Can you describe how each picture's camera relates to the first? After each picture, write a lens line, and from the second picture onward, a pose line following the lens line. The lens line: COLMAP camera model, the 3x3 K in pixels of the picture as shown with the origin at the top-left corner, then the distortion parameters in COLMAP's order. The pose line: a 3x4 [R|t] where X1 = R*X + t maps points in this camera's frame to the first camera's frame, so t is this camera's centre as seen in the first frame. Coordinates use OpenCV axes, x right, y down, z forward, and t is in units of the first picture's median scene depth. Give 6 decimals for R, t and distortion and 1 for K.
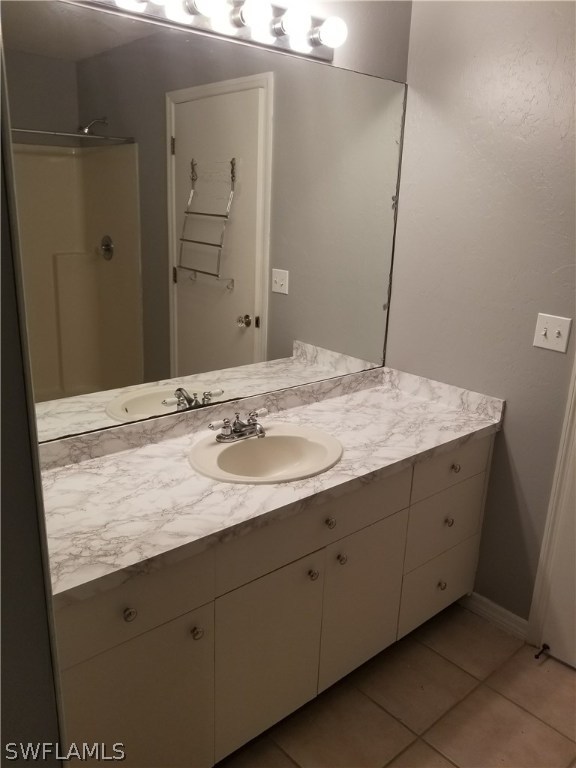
lens RADIAL K [[609.8, 0, 290.9], [0, 609.8, 387.3], [0, 0, 1]] dist [-0.017239, 0.013250]
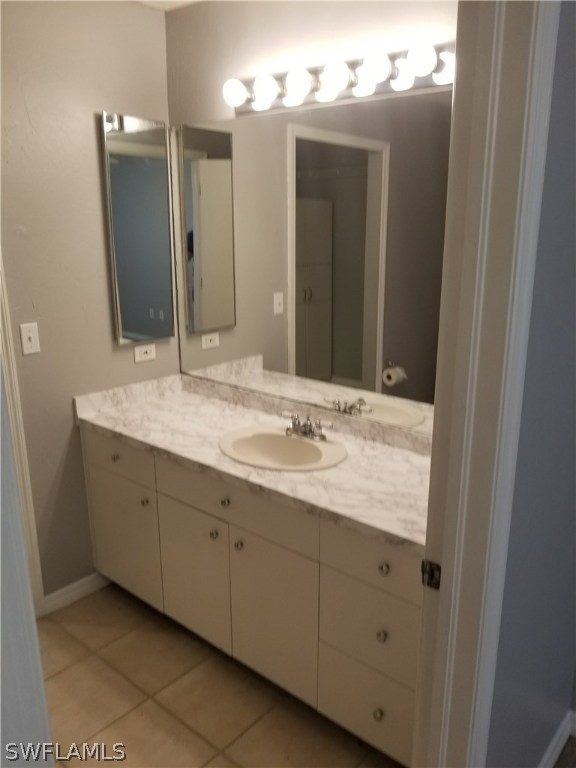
lens RADIAL K [[609.8, 0, 289.0], [0, 609.8, 385.9], [0, 0, 1]] dist [-0.017239, 0.013250]
pose [[0.142565, 0.219225, -0.965202, 1.117918], [-0.290807, 0.941401, 0.170865, -0.219186], [0.946100, 0.256329, 0.197963, 0.775228]]
